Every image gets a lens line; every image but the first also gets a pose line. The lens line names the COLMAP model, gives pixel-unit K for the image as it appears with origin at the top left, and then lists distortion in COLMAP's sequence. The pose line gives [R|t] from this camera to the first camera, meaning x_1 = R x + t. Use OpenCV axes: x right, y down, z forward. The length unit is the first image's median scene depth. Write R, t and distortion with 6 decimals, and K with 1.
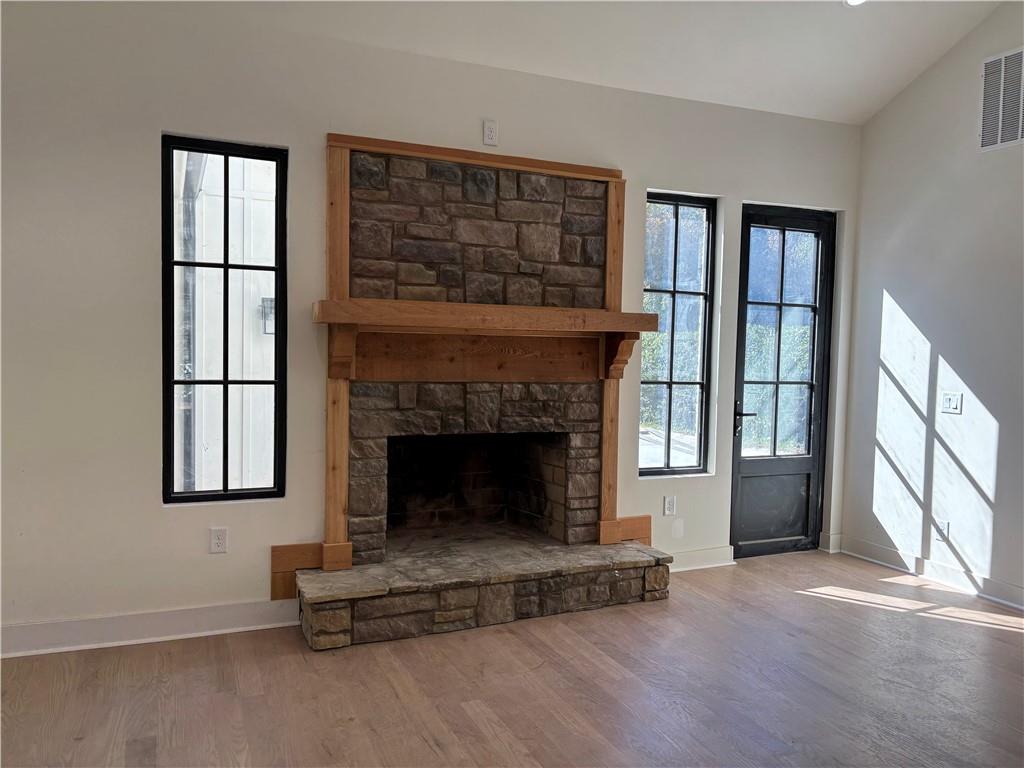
lens RADIAL K [[760.9, 0, 515.6], [0, 760.9, 392.5], [0, 0, 1]] dist [0.079686, -0.111223]
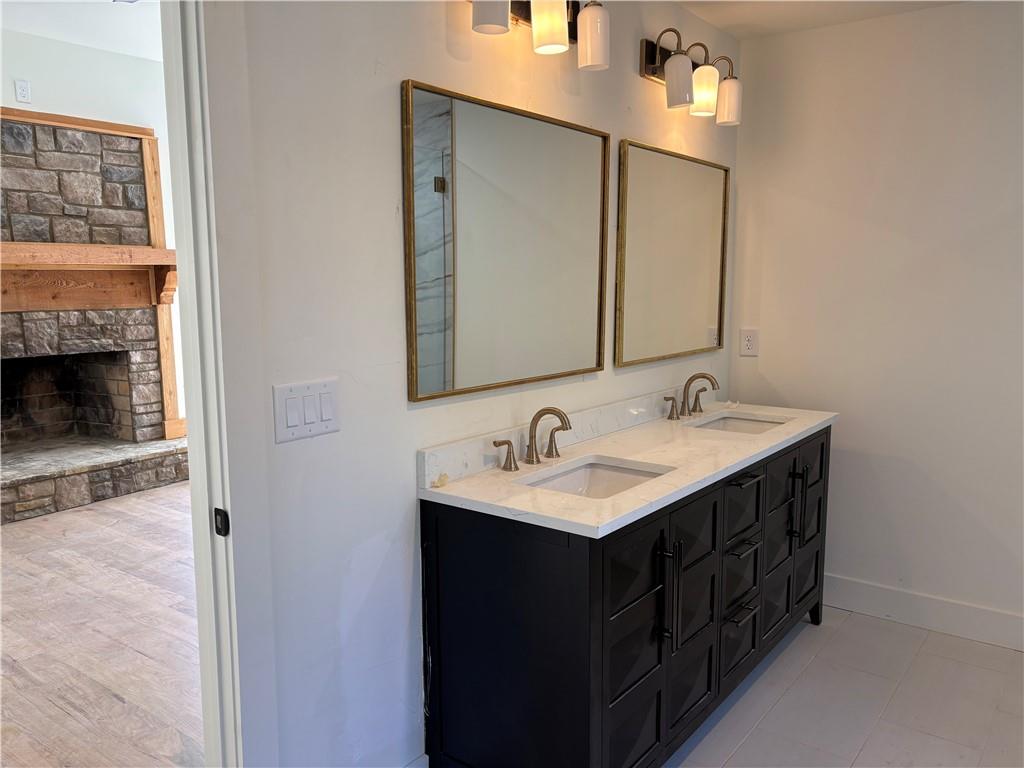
lens RADIAL K [[760.9, 0, 515.6], [0, 760.9, 392.5], [0, 0, 1]] dist [0.079686, -0.111223]
pose [[0.872511, -0.096524, 0.478965, 0.015110], [0.054659, 0.993421, 0.100631, 0.030476], [-0.485527, -0.061622, 0.872047, -0.368627]]
